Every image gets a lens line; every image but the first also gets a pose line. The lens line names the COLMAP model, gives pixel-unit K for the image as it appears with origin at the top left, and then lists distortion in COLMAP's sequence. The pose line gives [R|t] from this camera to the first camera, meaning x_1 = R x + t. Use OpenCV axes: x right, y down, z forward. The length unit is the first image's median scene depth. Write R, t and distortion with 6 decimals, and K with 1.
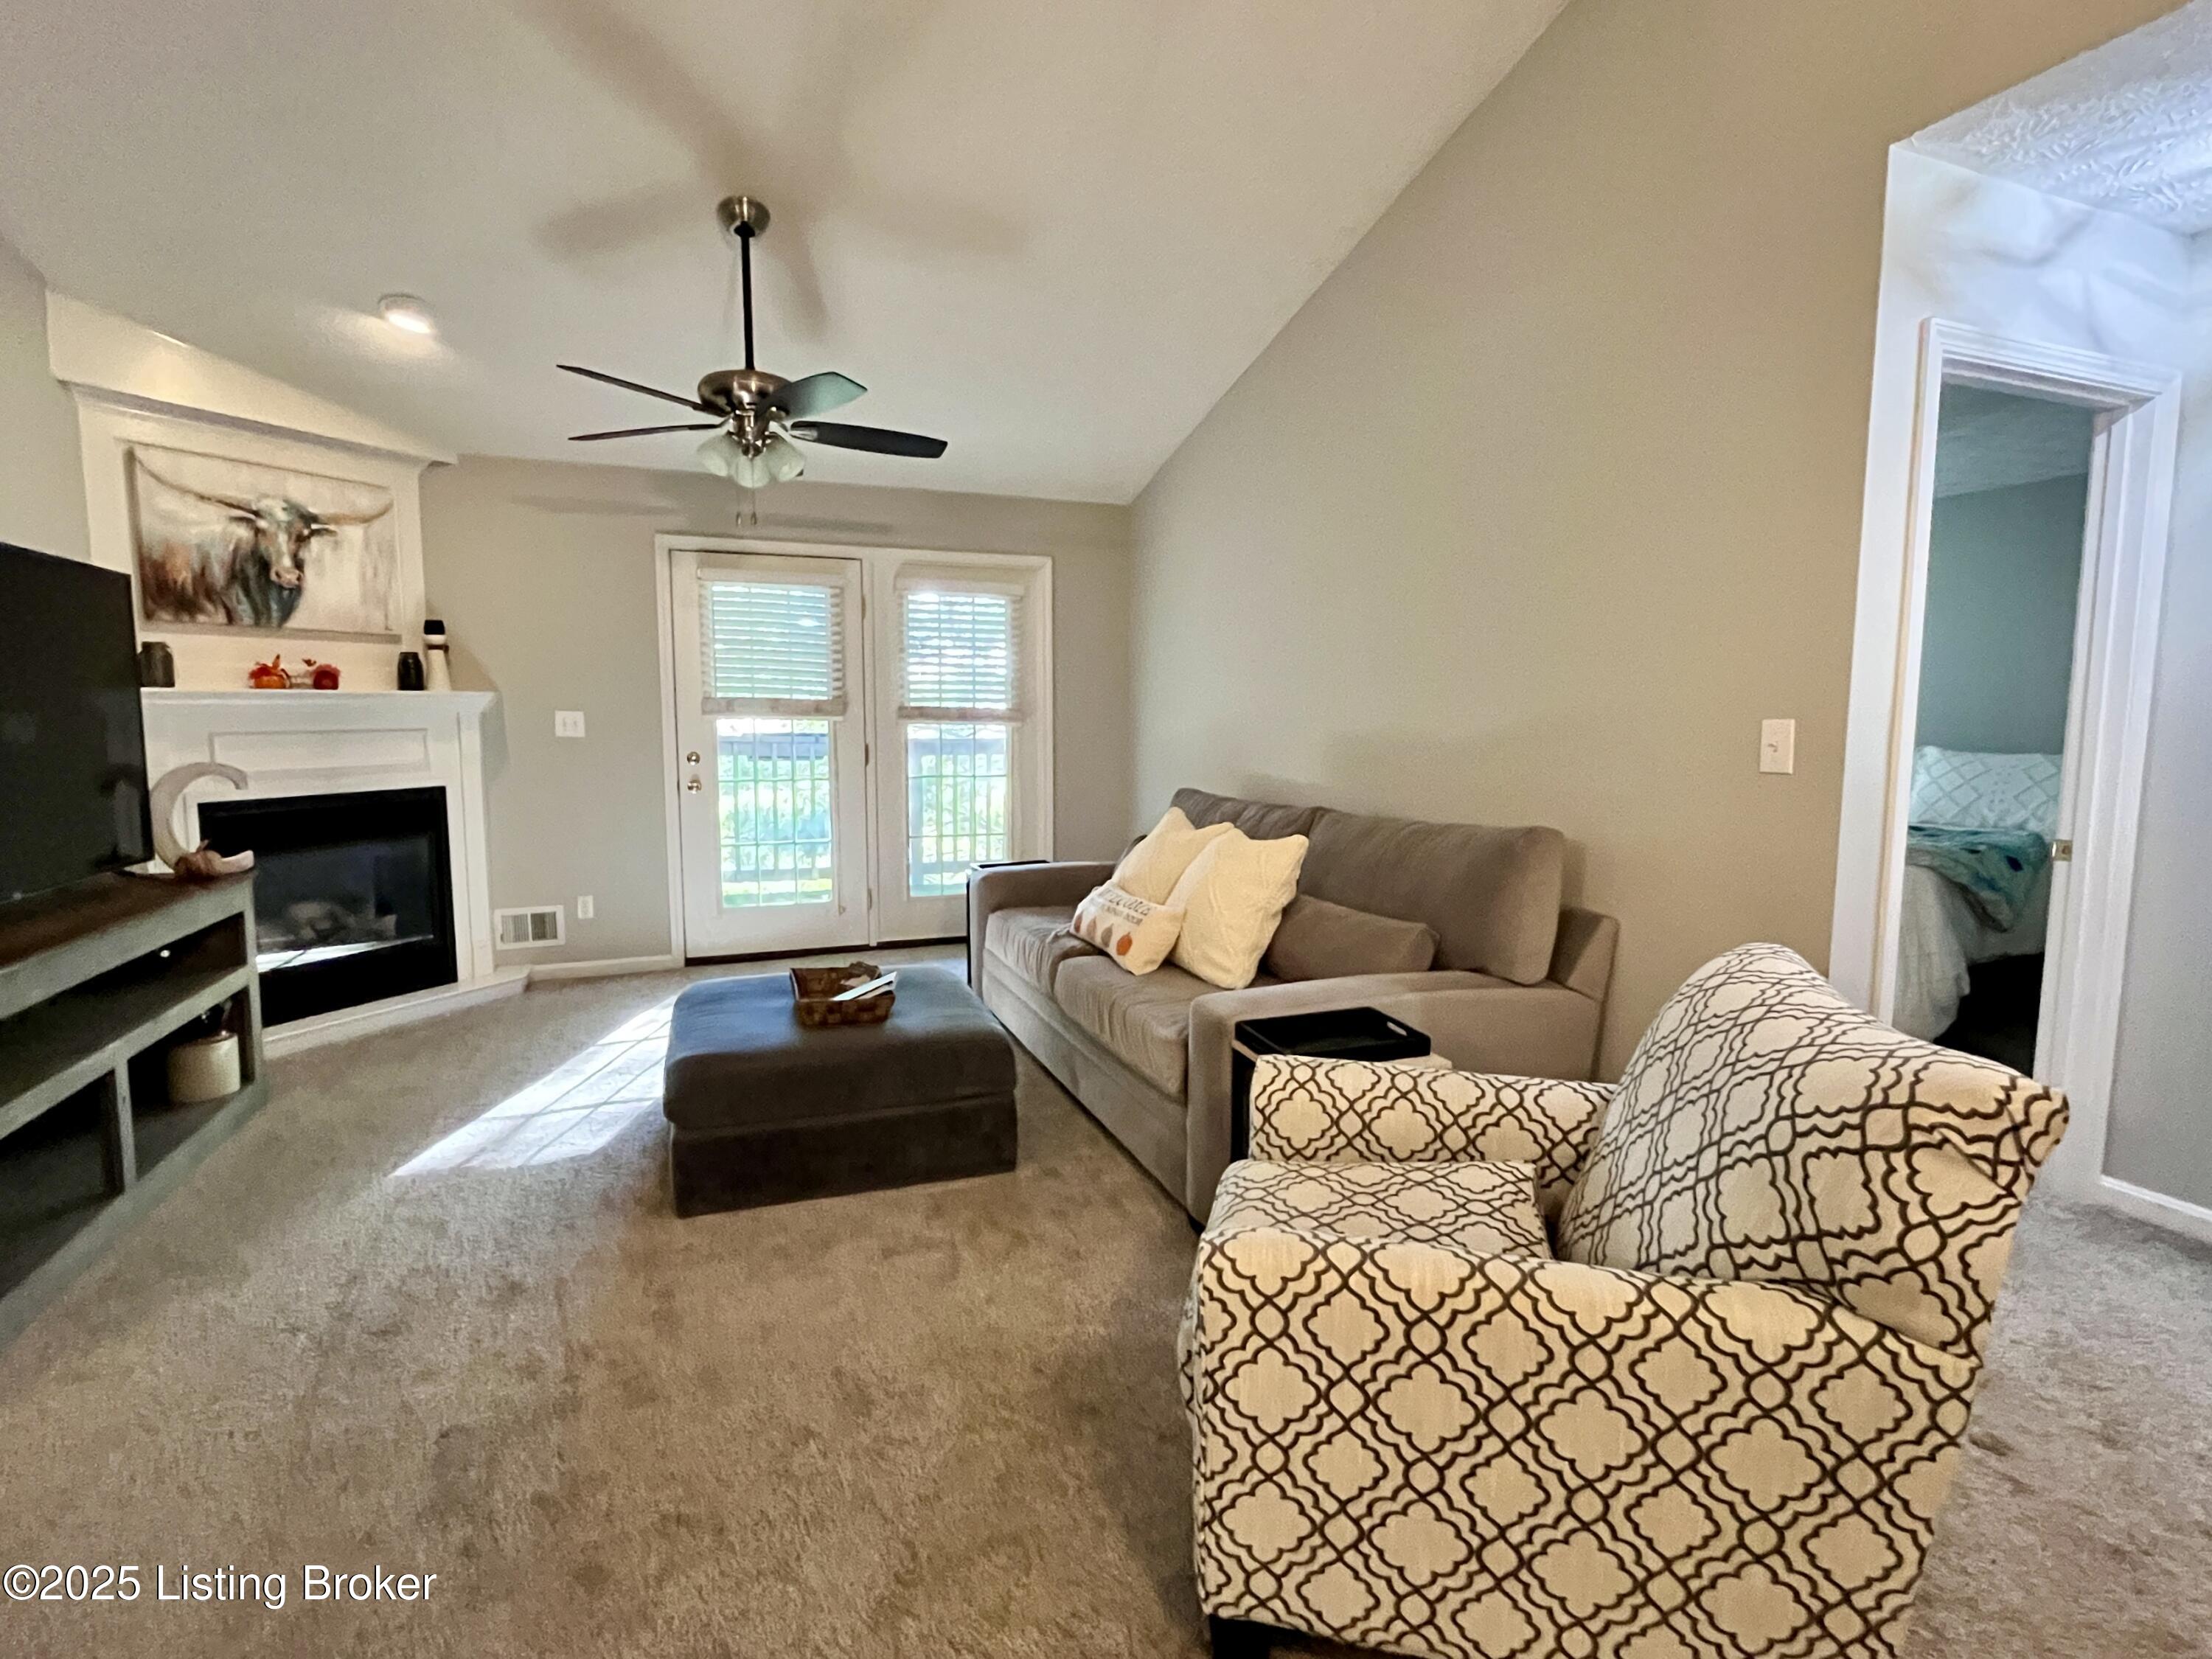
lens RADIAL K [[1054.6, 0, 1106.0], [0, 1054.6, 829.5], [0, 0, 1]] dist [-0.006391, -0.001944]
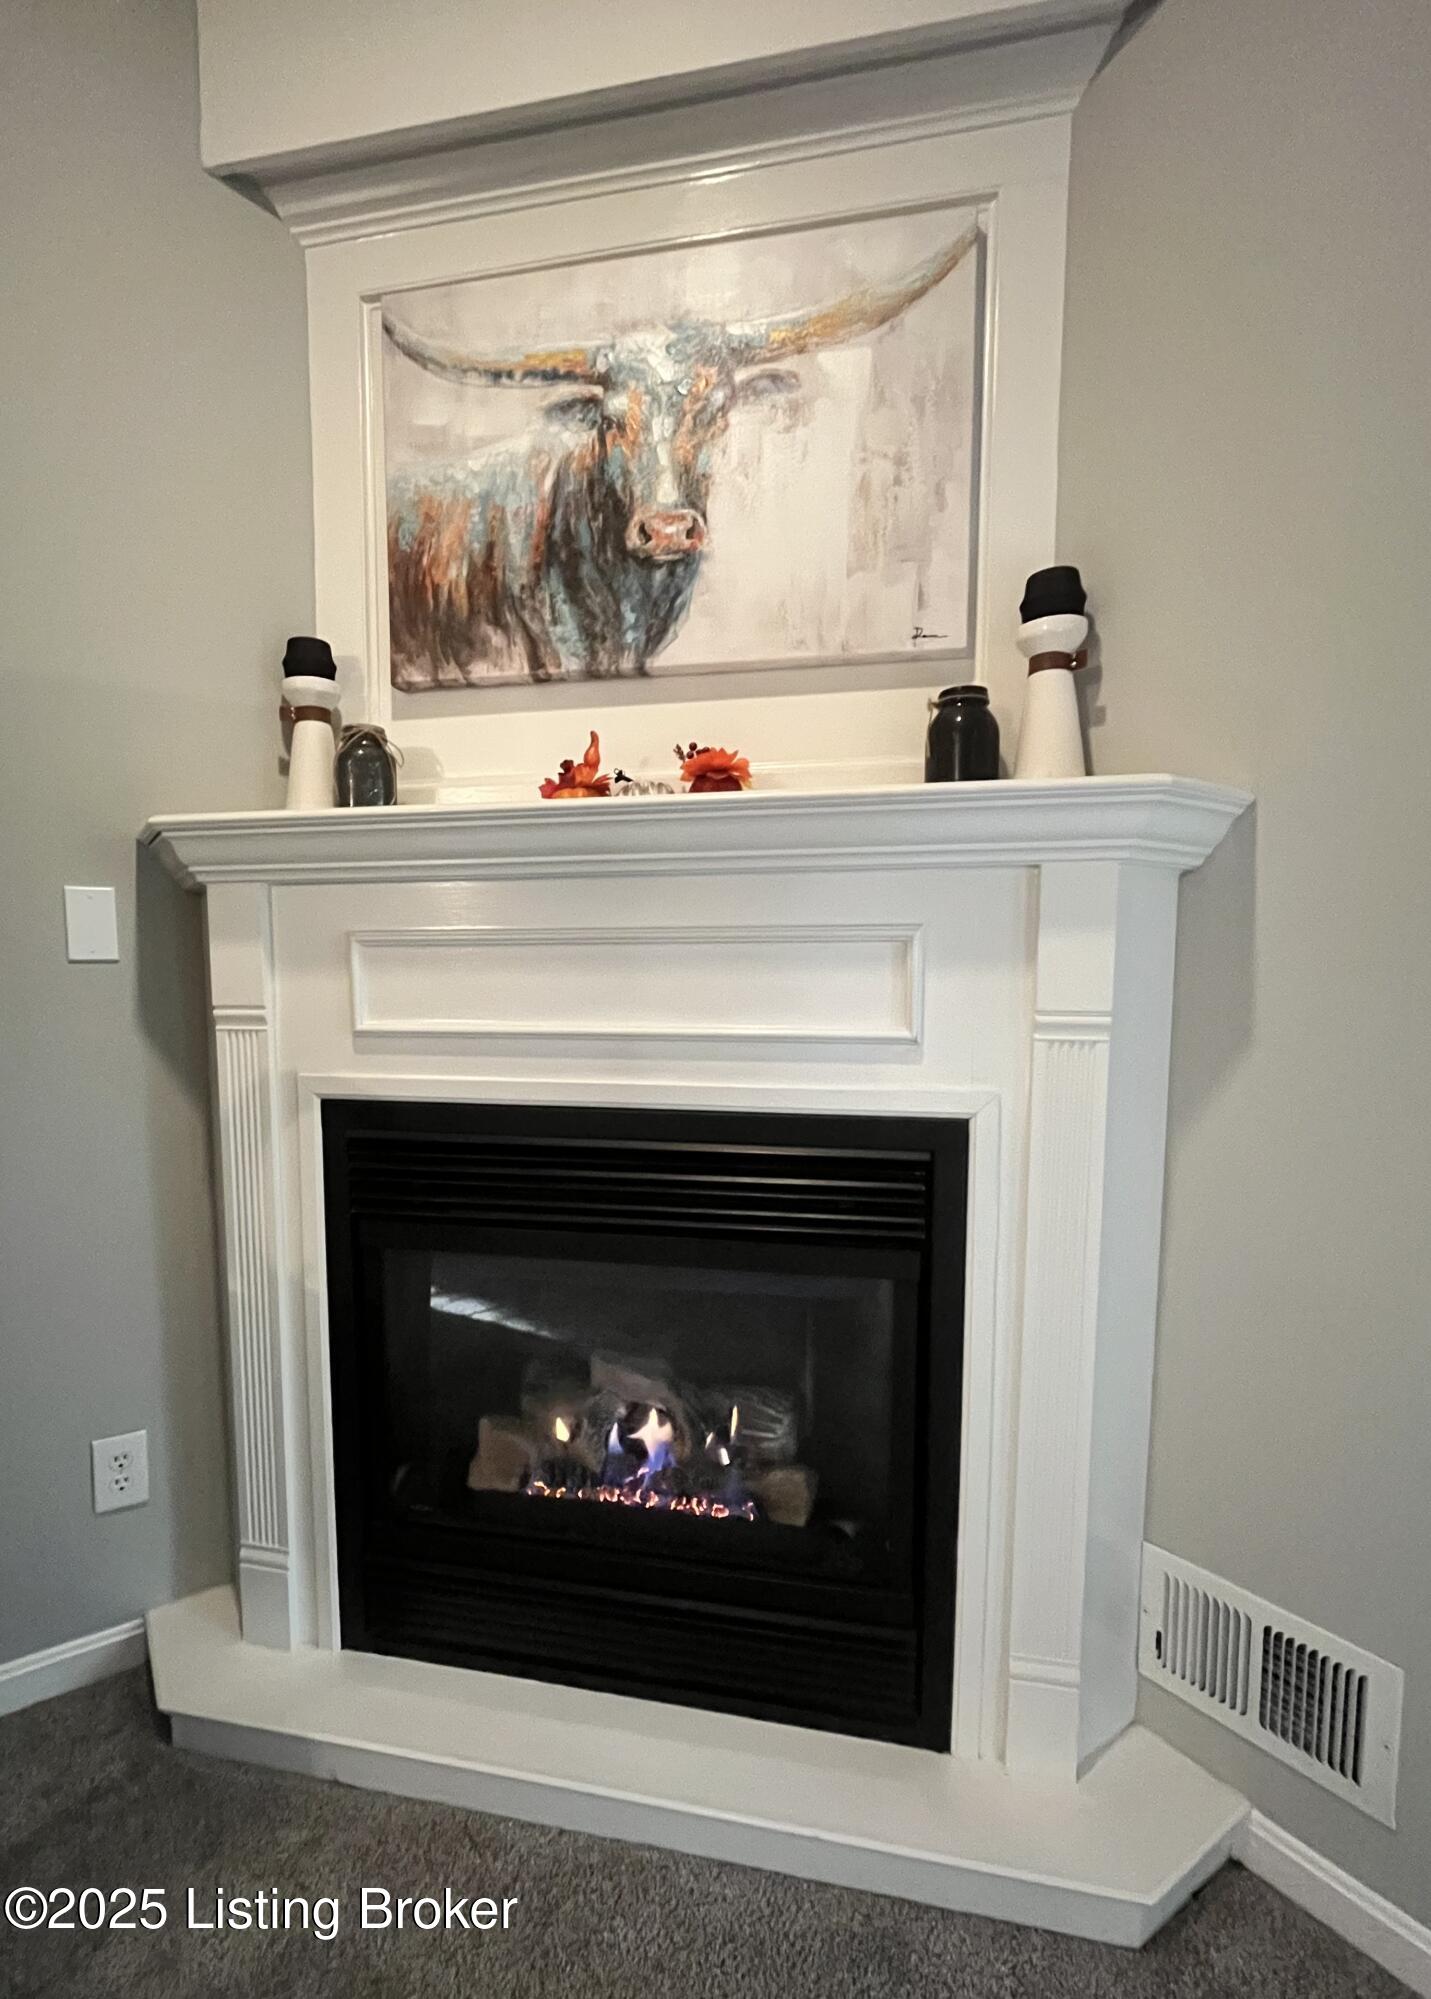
lens RADIAL K [[891.6, 0, 640.5], [0, 891.6, 1045.6], [0, 0, 1]] dist [-0.016864, -0.000430]
pose [[0.217588, 0.079686, -0.972782, -0.449237], [-0.117063, 0.991598, 0.055043, -0.071029], [0.968995, 0.101900, 0.225088, 0.929888]]
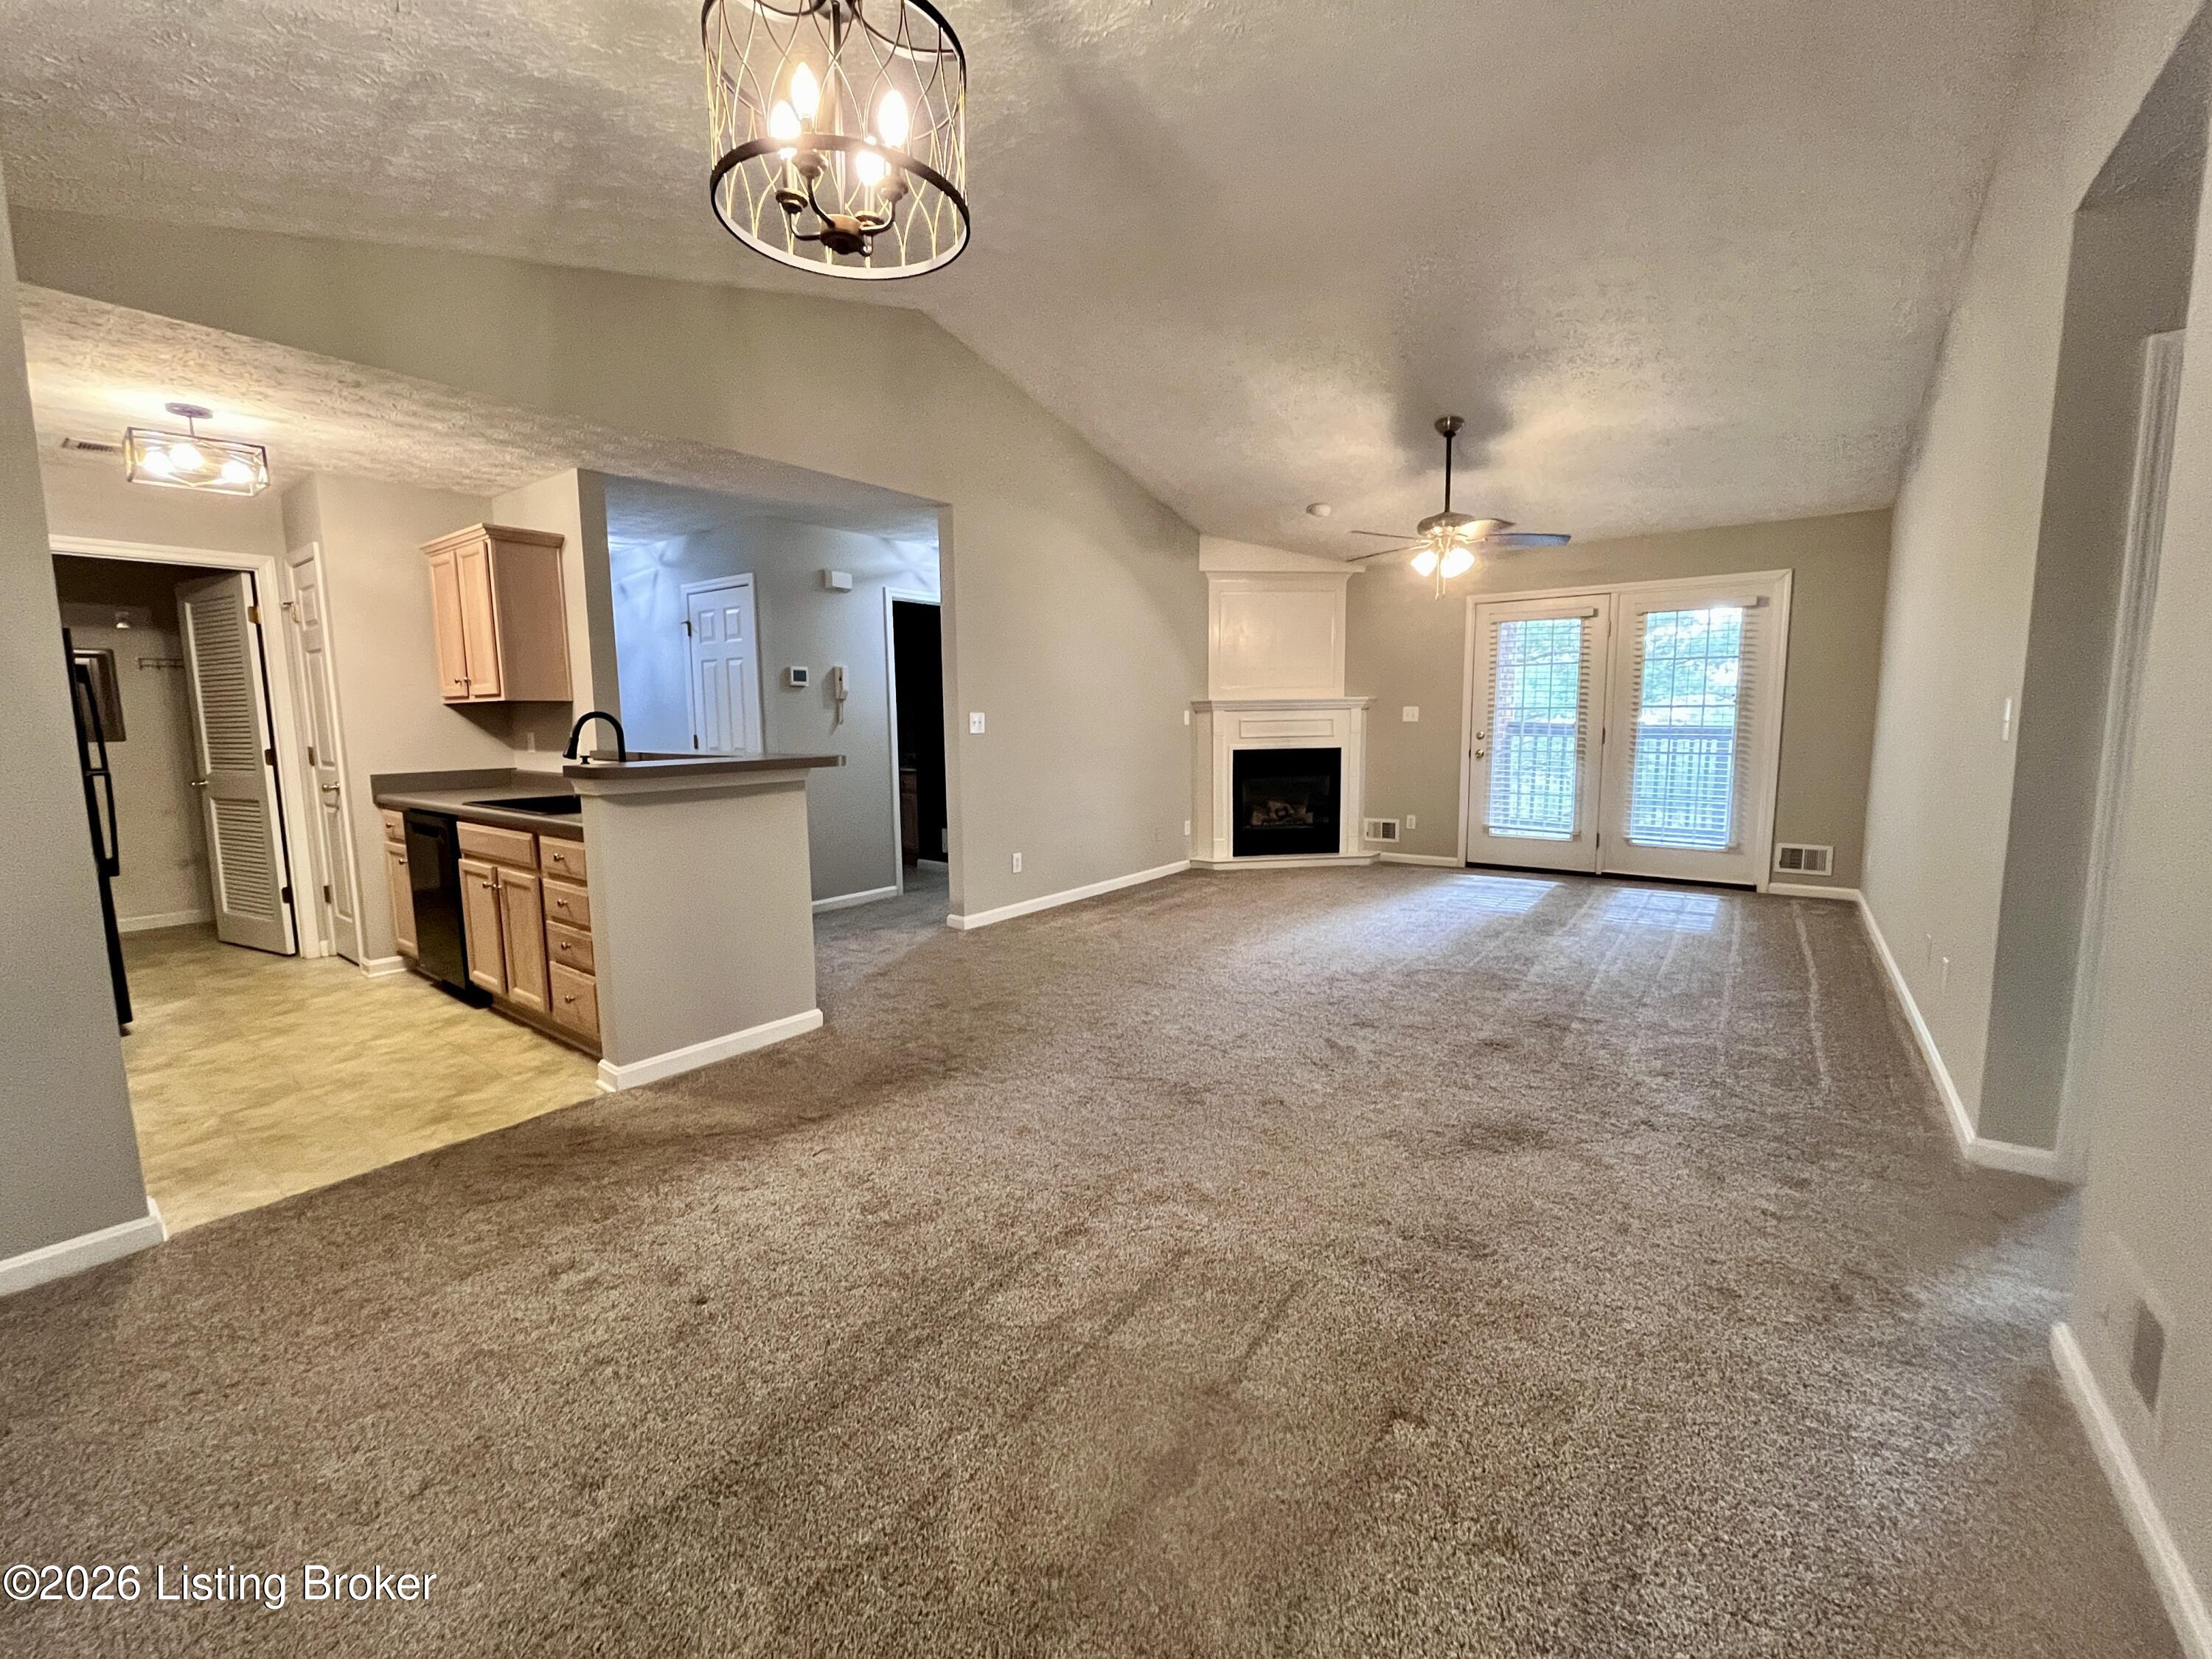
lens RADIAL K [[895.8, 0, 1106.0], [0, 895.8, 829.5], [0, 0, 1]] dist [-0.001026, -0.002562]
pose [[0.527135, 0.100097, -0.843866, 0.564576], [-0.080461, 0.994456, 0.067699, 0.033143], [0.845964, 0.032211, 0.532266, -0.223831]]
